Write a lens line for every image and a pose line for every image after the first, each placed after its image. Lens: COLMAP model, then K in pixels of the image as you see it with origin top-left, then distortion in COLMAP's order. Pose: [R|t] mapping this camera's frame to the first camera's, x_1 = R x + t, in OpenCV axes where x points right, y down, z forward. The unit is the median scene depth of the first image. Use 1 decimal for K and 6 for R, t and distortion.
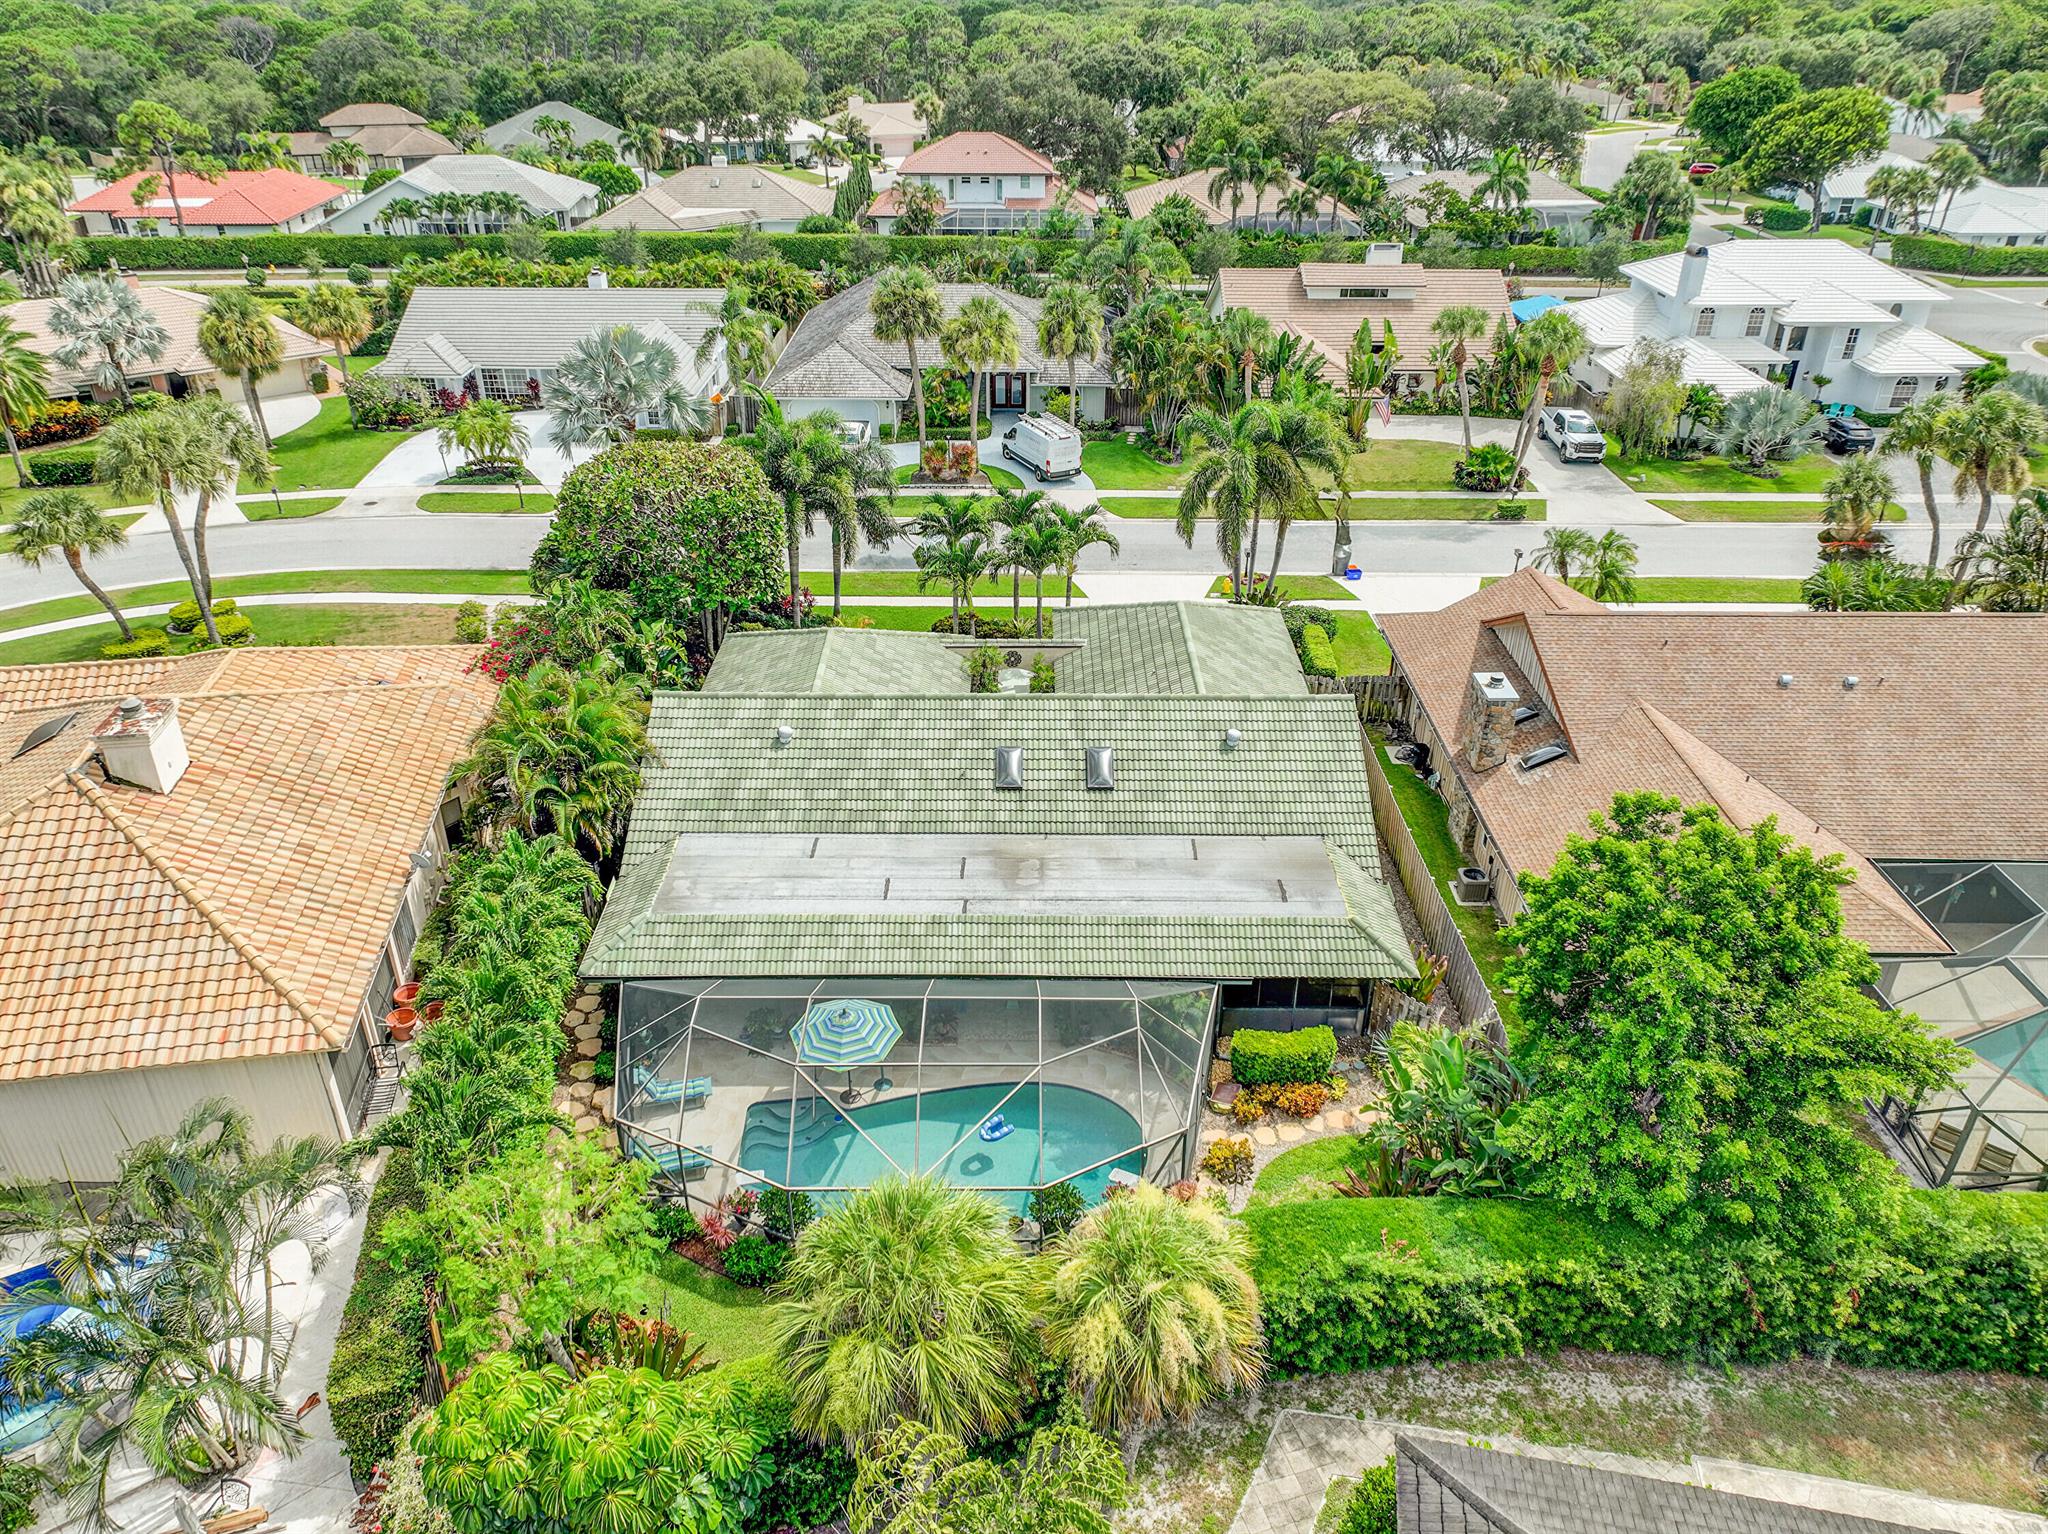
lens RADIAL K [[1441.2, 0, 1035.7], [0, 1441.2, 767.9], [0, 0, 1]] dist [0.004924, 0.008646]
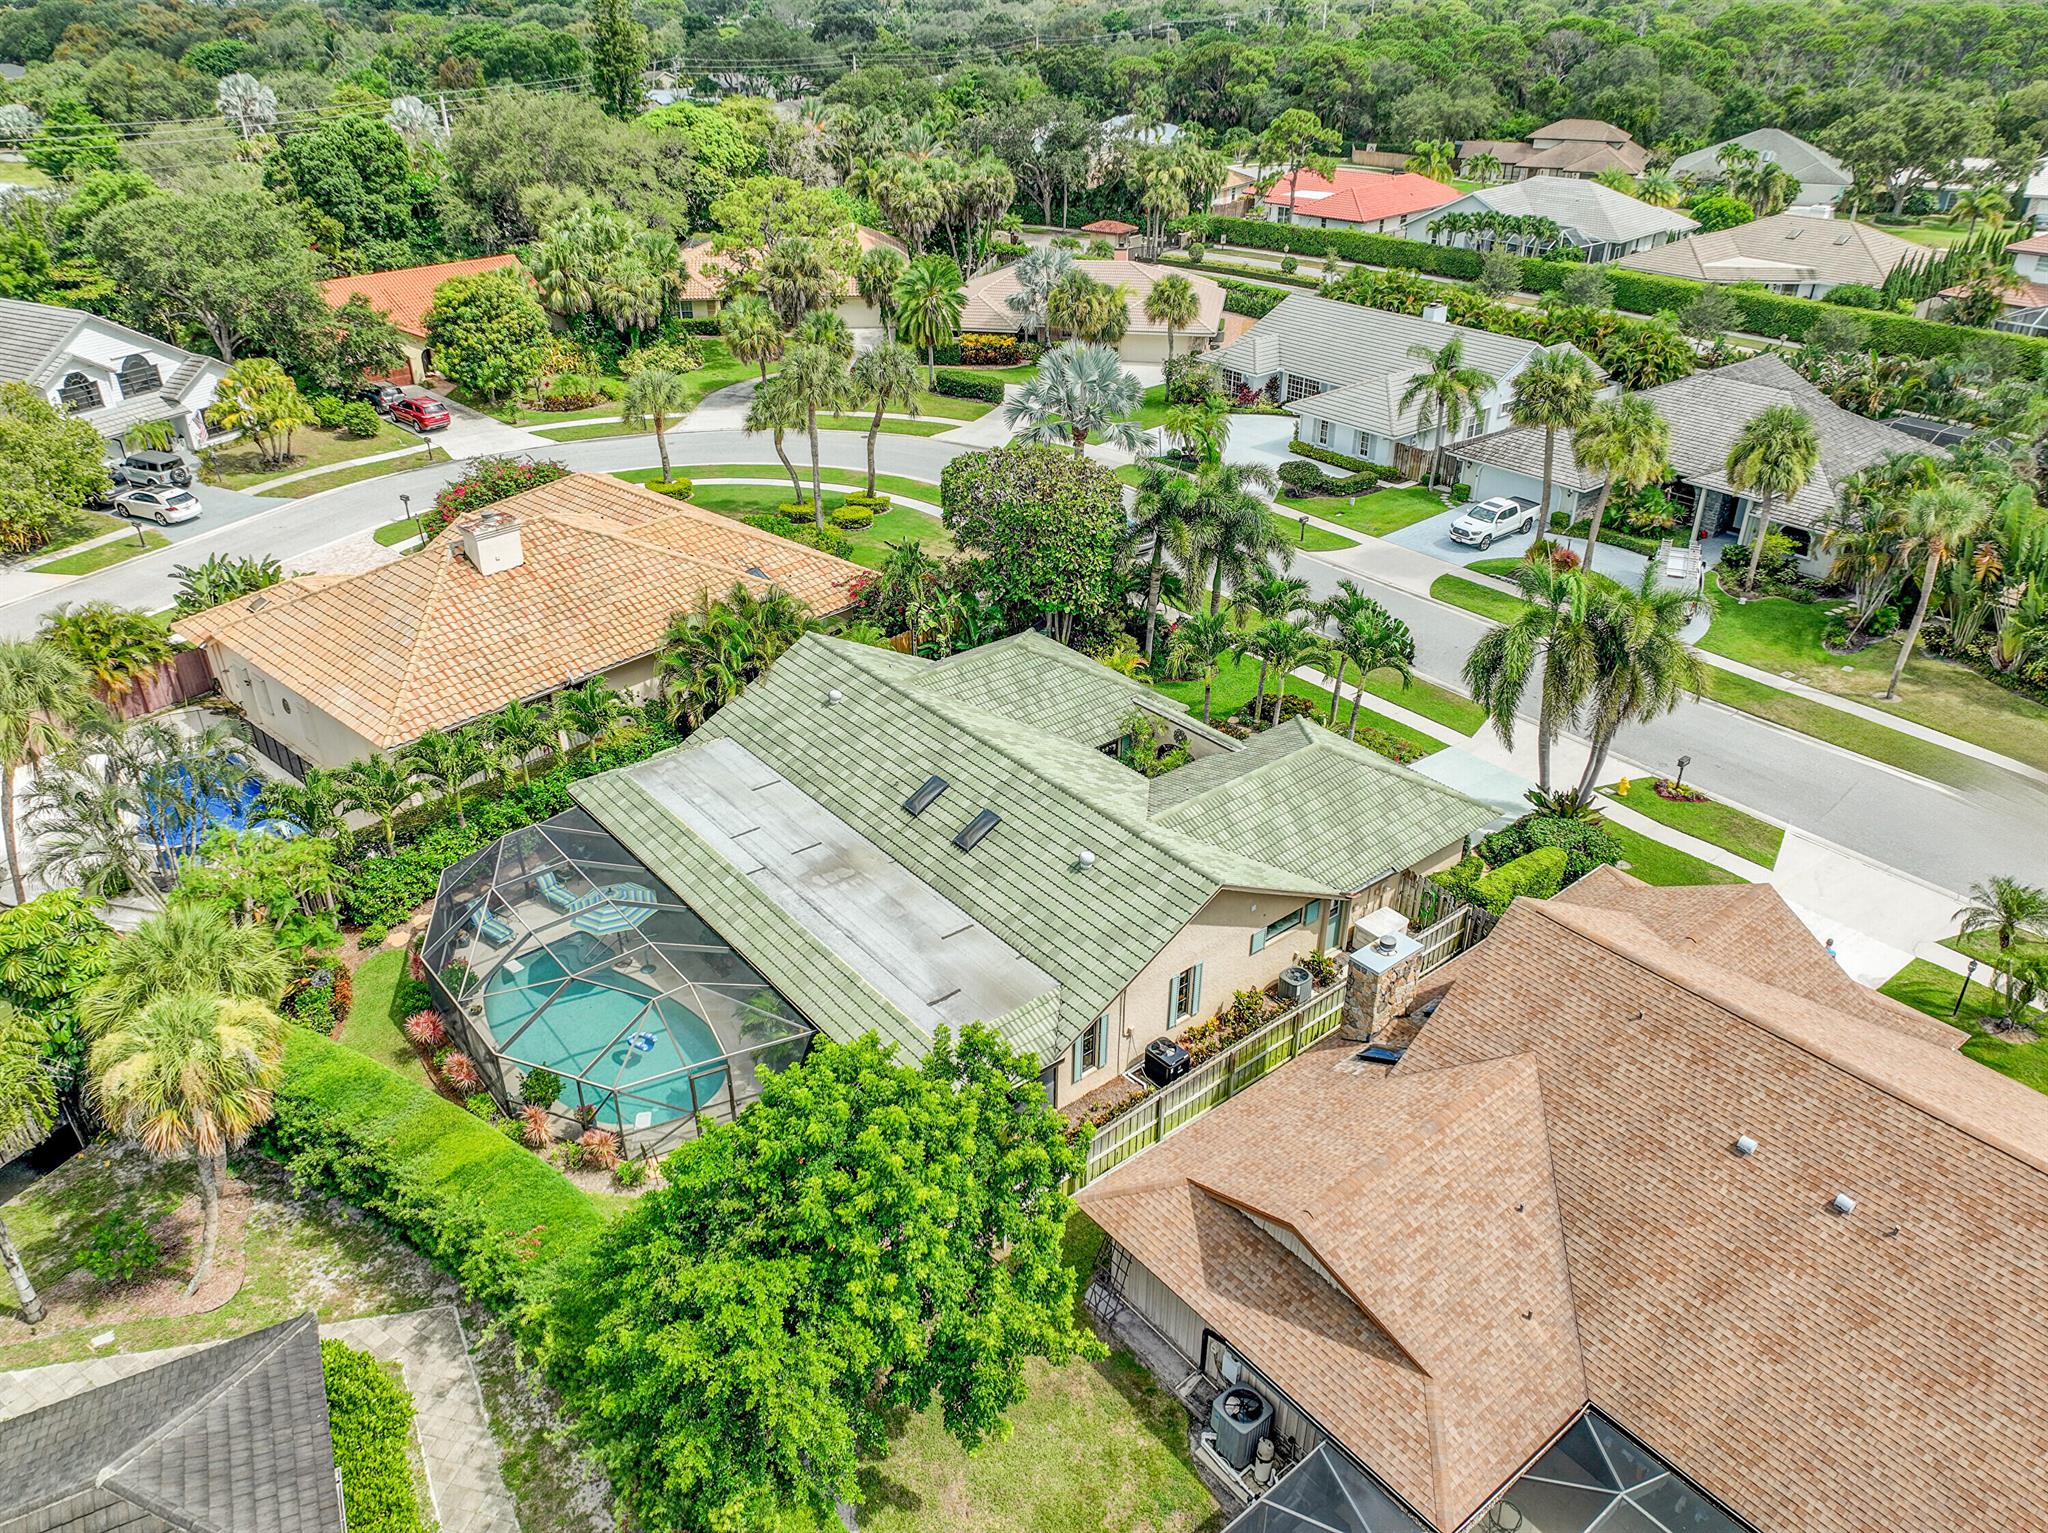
lens RADIAL K [[1441.2, 0, 1026.4], [0, 1441.2, 761.1], [0, 0, 1]] dist [0.004924, 0.008646]
pose [[0.628740, 0.374000, -0.681770, 0.382420], [-0.376572, 0.913522, 0.153852, -0.110459], [0.680353, 0.160002, 0.715206, 0.140448]]
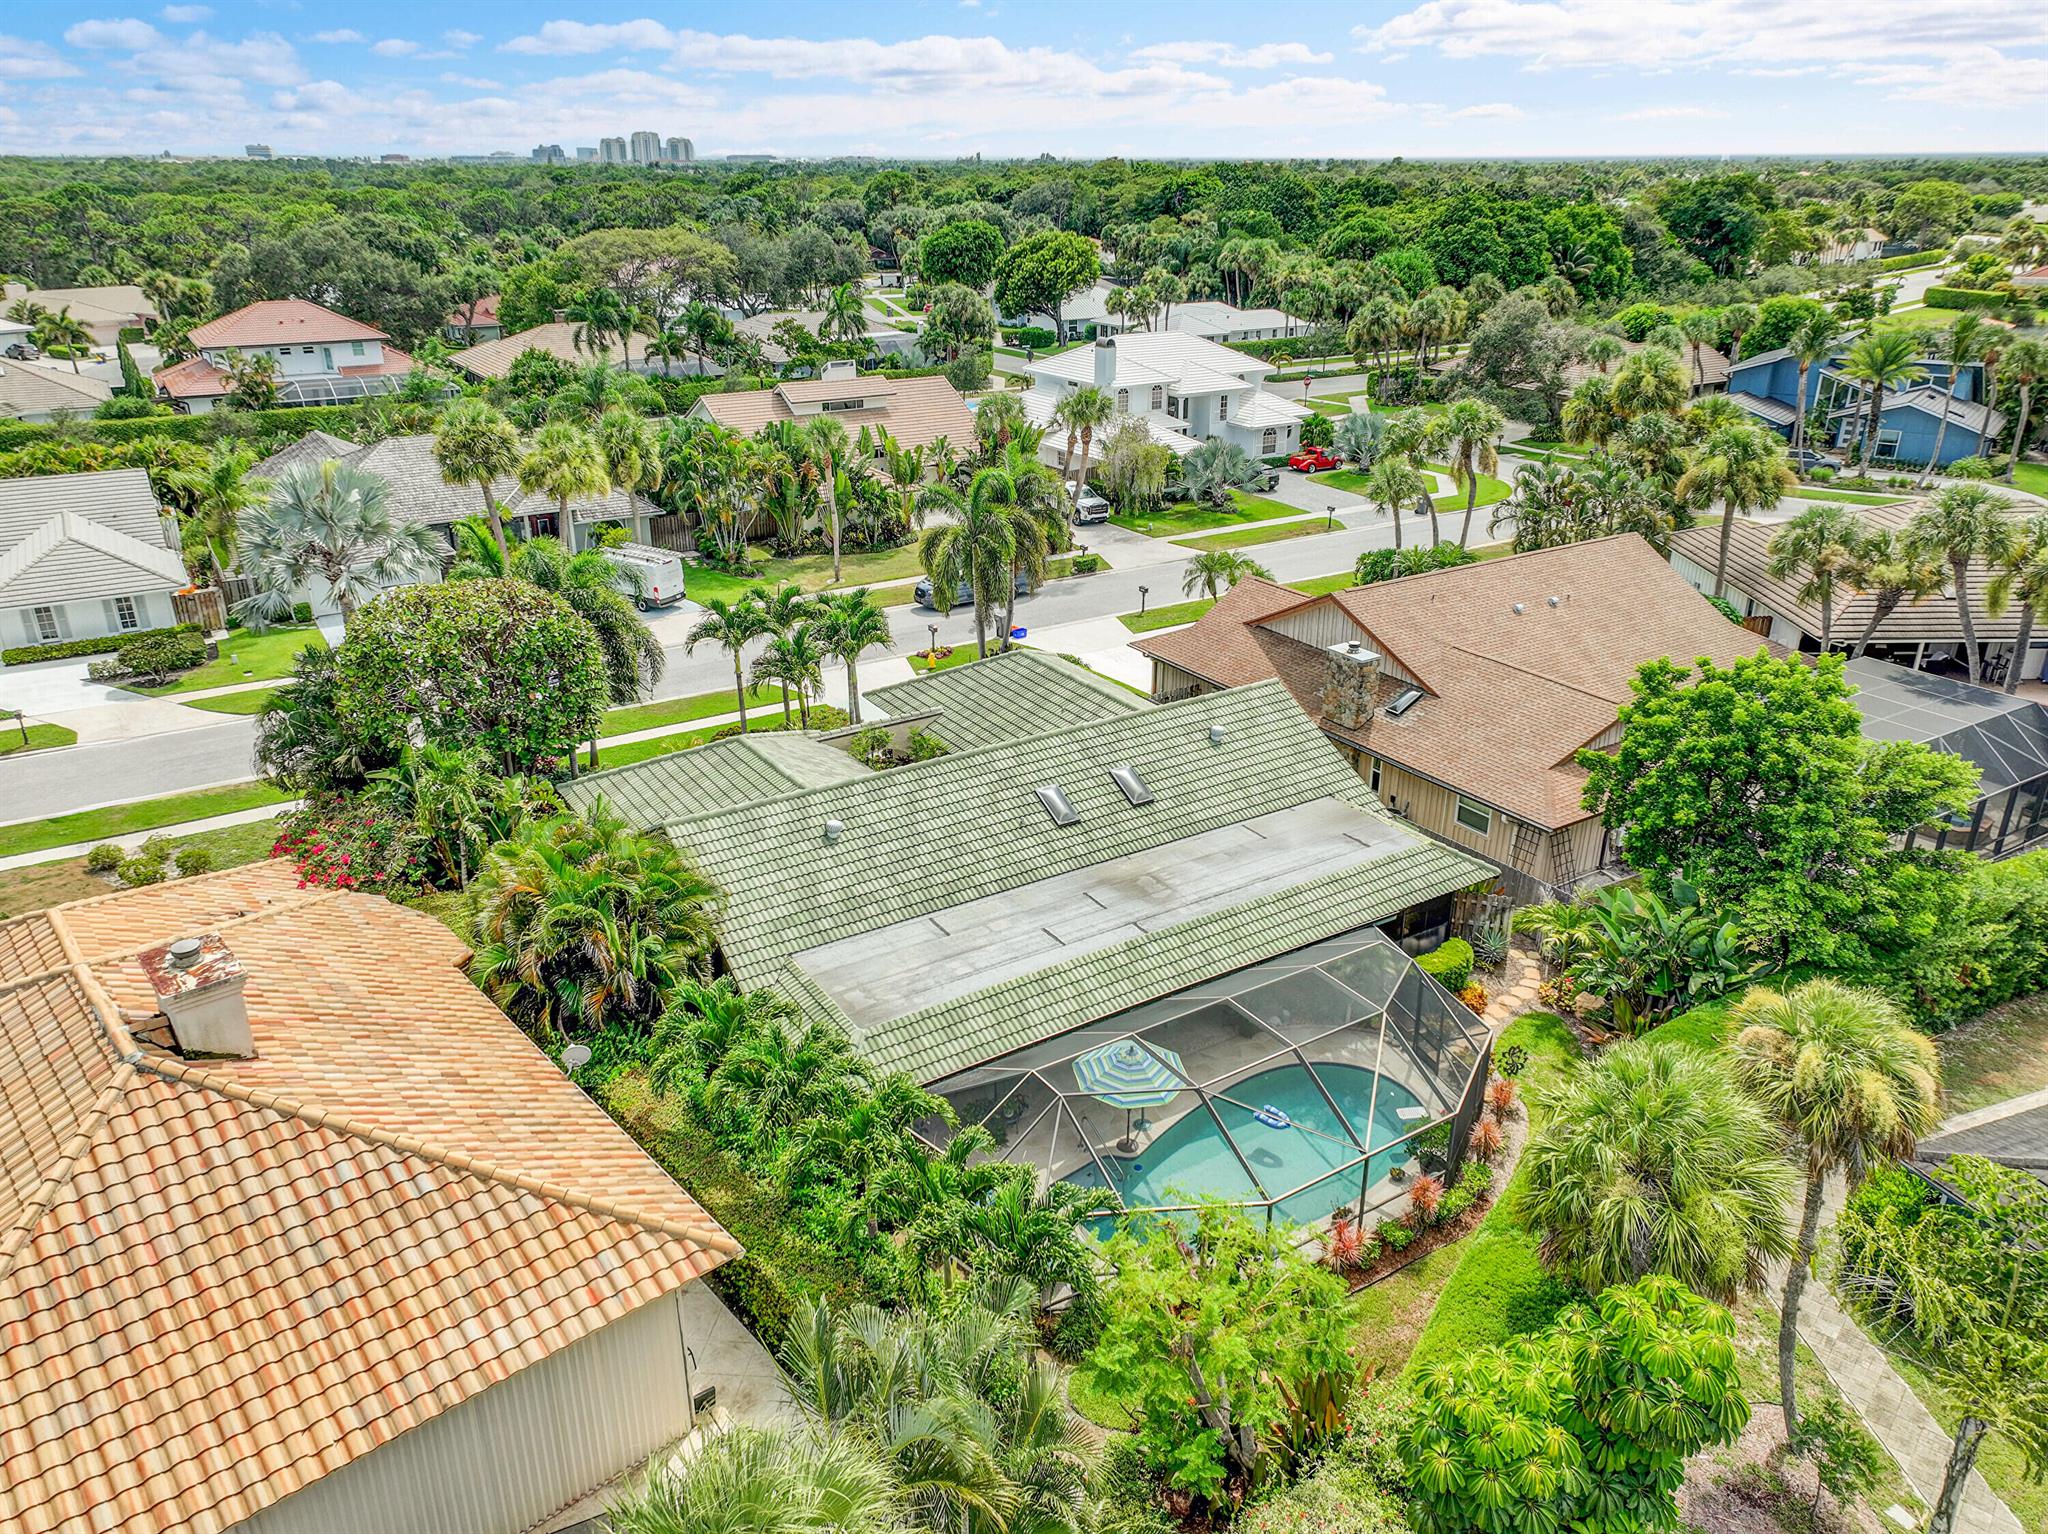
lens RADIAL K [[1441.2, 0, 1029.3], [0, 1441.2, 772.5], [0, 0, 1]] dist [0.004924, 0.008646]
pose [[0.841639, -0.215712, 0.495089, -0.264616], [0.268955, 0.962407, -0.037892, 0.005237], [-0.468303, 0.165048, 0.868016, 0.077231]]
